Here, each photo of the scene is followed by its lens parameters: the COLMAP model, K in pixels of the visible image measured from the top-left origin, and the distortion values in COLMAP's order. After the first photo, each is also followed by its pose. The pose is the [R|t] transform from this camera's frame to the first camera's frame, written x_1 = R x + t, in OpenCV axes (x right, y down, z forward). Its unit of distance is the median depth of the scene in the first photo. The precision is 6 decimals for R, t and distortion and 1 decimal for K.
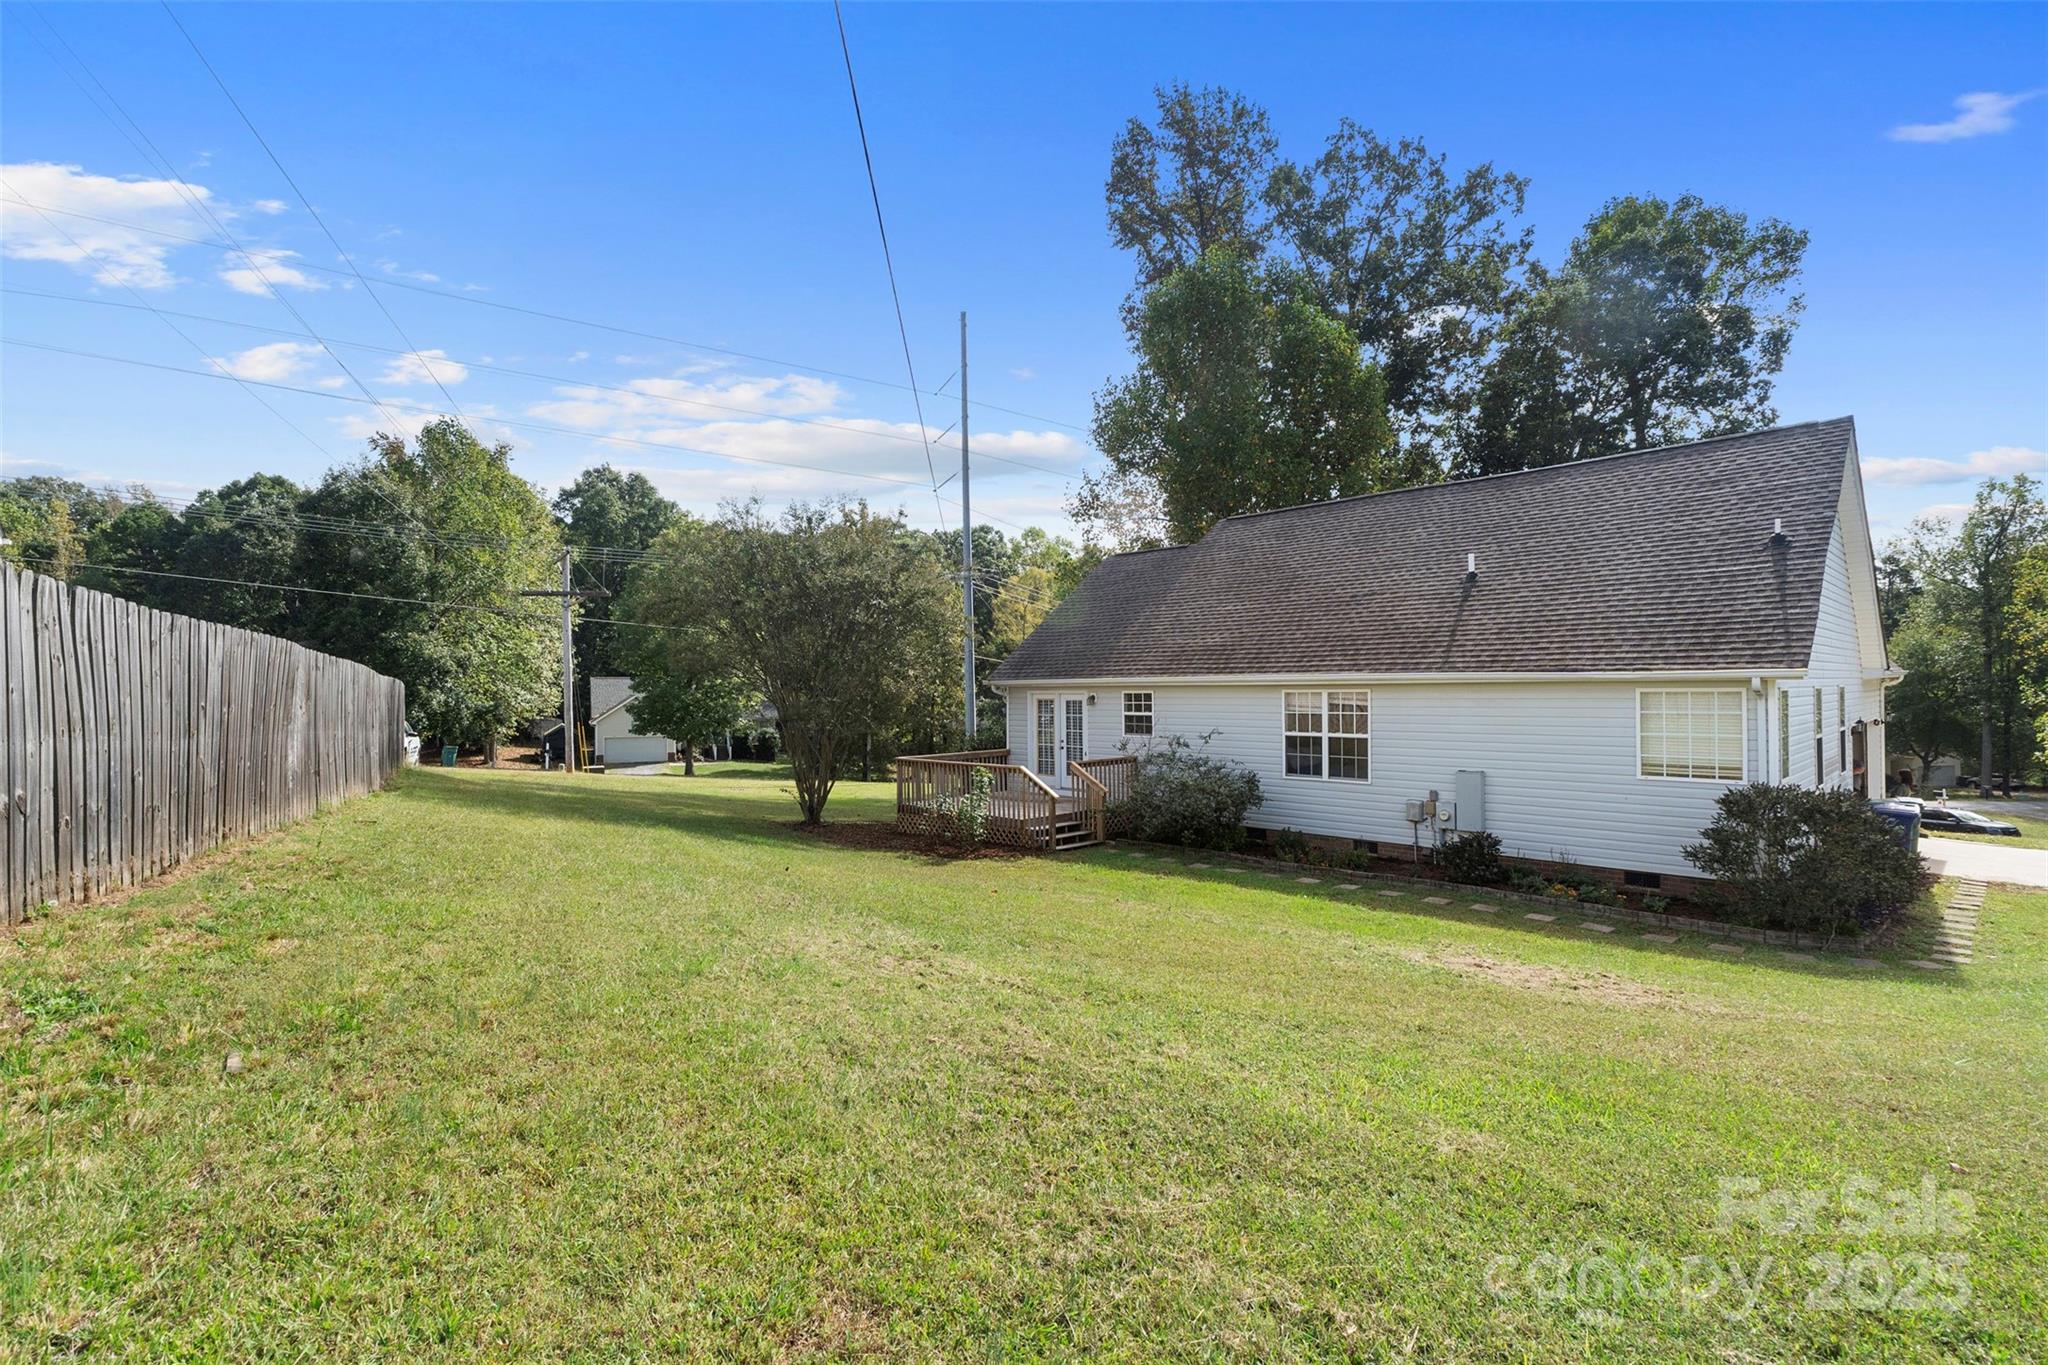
lens RADIAL K [[938.3, 0, 1018.8], [0, 938.3, 690.3], [0, 0, 1]] dist [-0.001983, -0.000020]
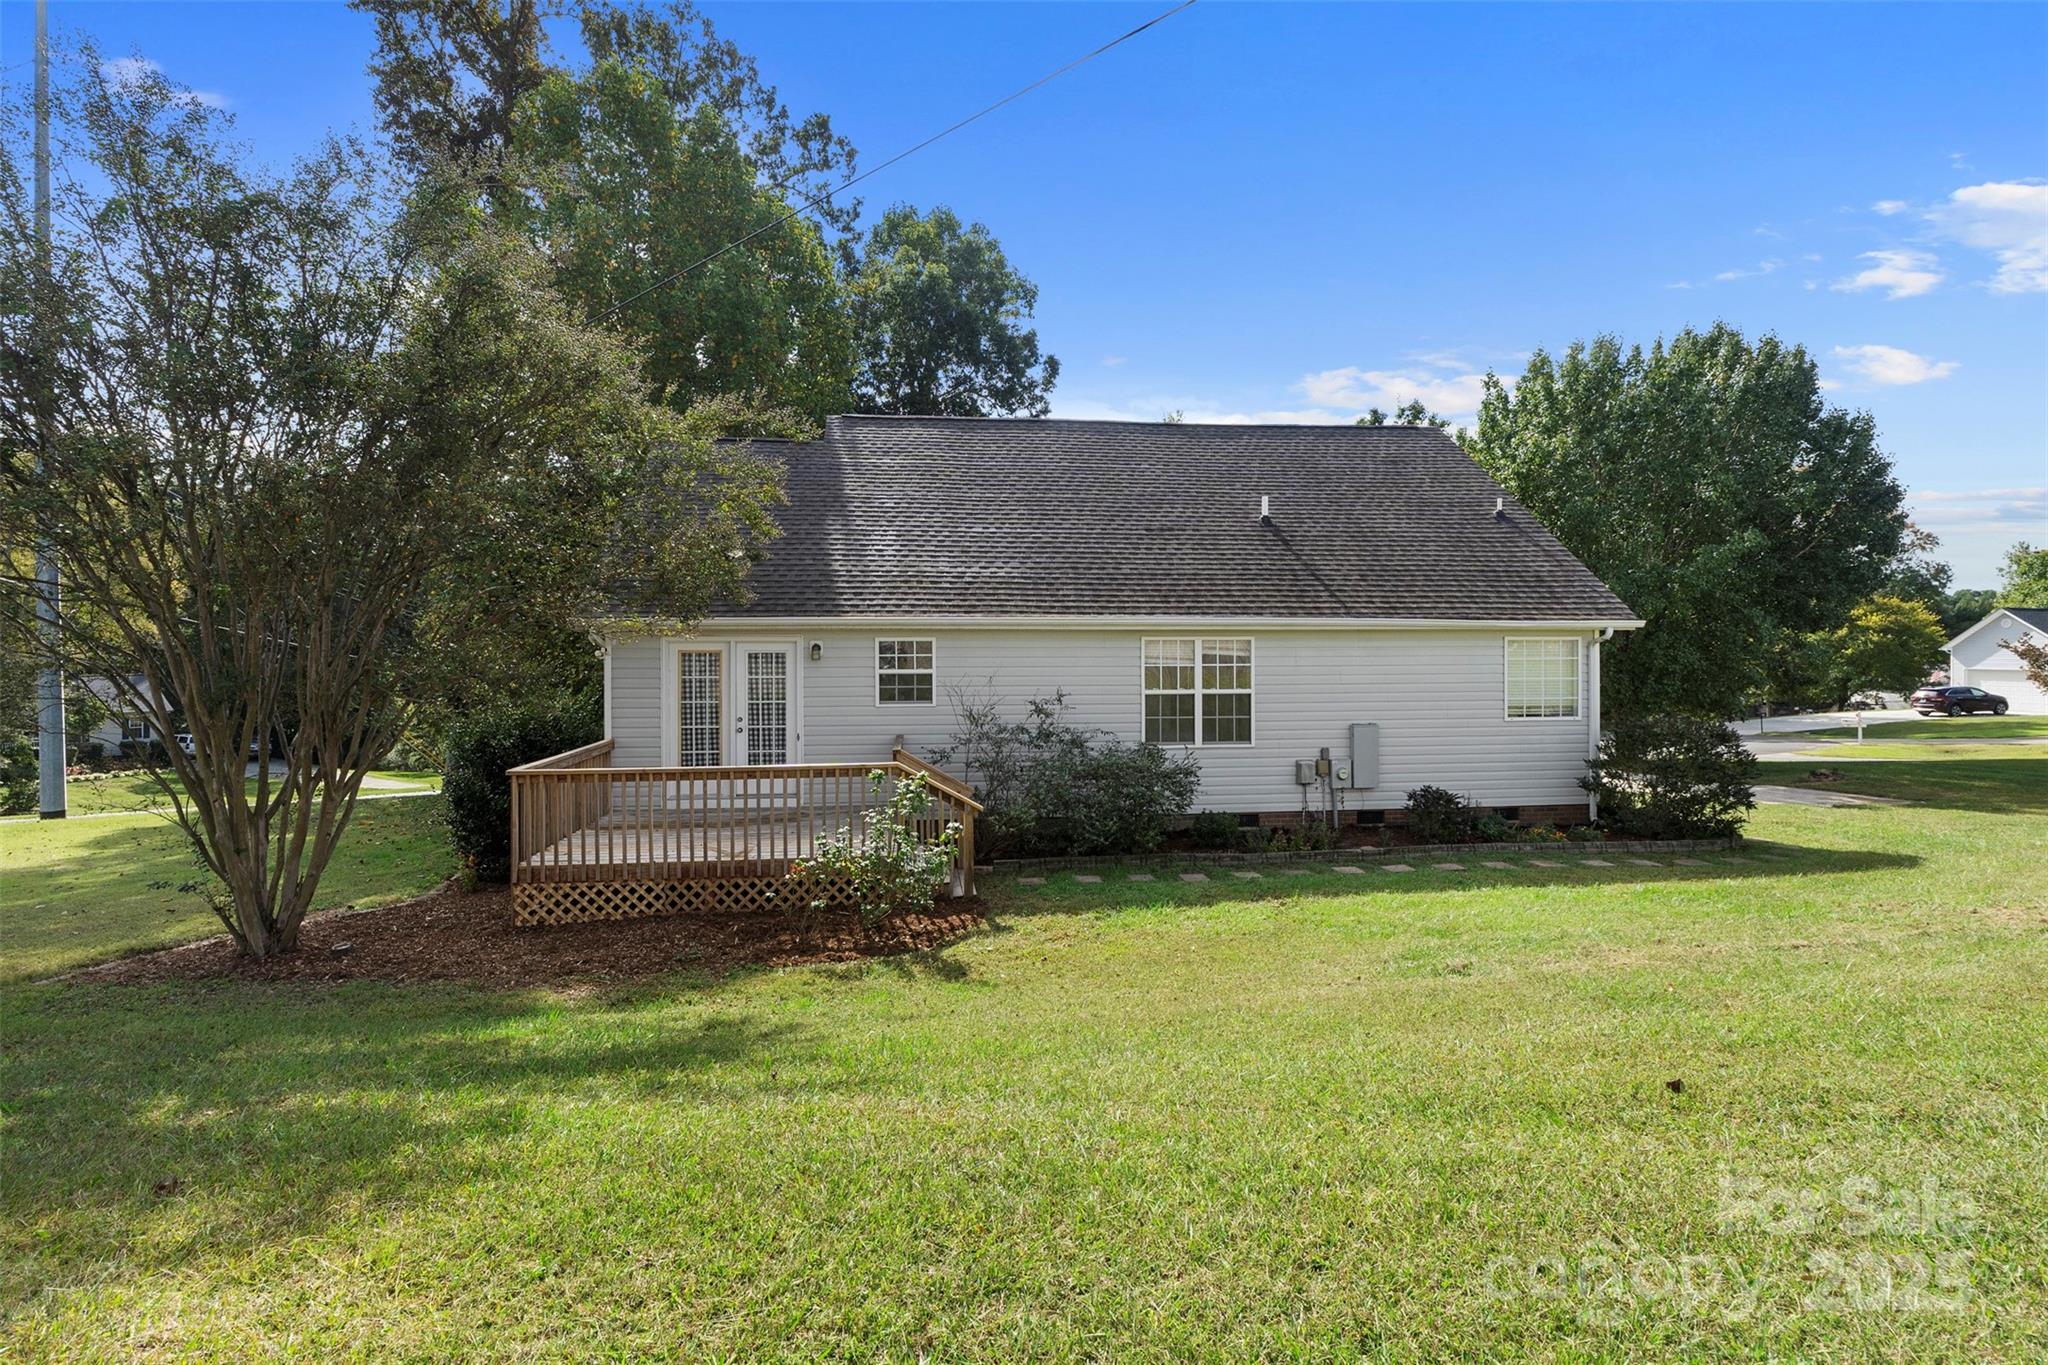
lens RADIAL K [[938.3, 0, 1024.5], [0, 938.3, 665.6], [0, 0, 1]] dist [-0.001983, -0.000020]
pose [[0.618095, -0.008315, 0.786060, -0.416472], [-0.001115, 0.999934, 0.011454, 0.015105], [-0.786103, -0.007956, 0.618044, 0.608153]]
